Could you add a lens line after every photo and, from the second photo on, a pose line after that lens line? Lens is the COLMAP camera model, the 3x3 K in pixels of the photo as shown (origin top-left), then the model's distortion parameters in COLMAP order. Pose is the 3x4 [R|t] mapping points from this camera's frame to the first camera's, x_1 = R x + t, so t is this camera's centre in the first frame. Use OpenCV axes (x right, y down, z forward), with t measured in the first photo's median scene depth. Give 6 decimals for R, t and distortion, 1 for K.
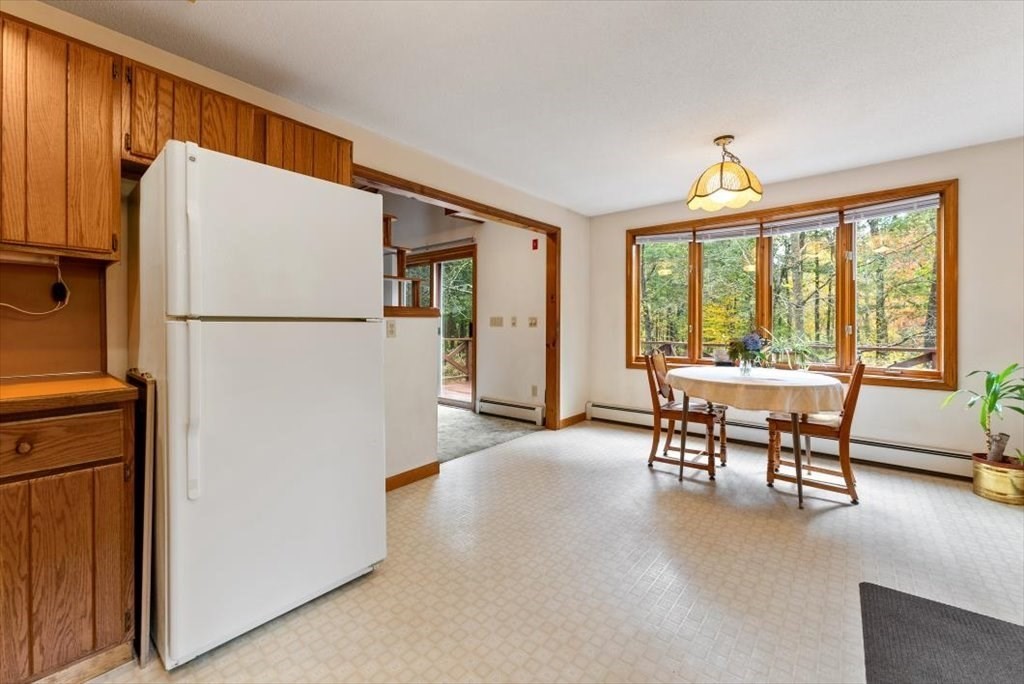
lens RADIAL K [[407.6, 0, 517.9], [0, 407.6, 322.7], [0, 0, 1]] dist [-0.001860, 0.000483]
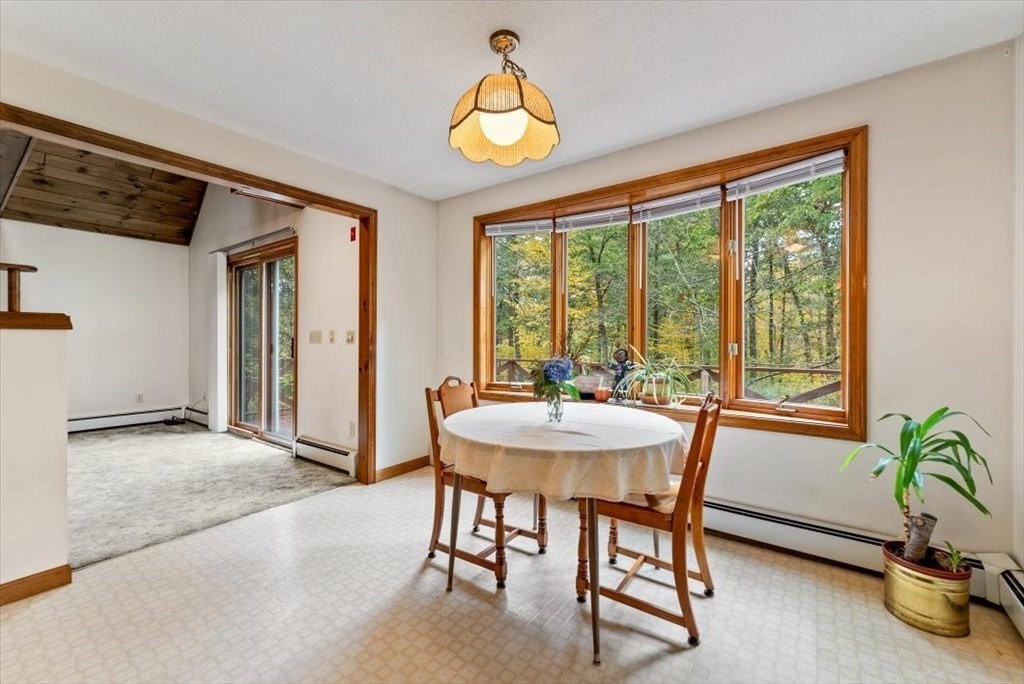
lens RADIAL K [[408.8, 0, 515.6], [0, 408.8, 337.8], [0, 0, 1]] dist [0.000081, 0.000219]
pose [[0.997941, 0.002039, 0.064103, 0.399576], [-0.001926, 0.999996, -0.001833, -0.000887], [-0.064107, 0.001706, 0.997942, 0.316702]]
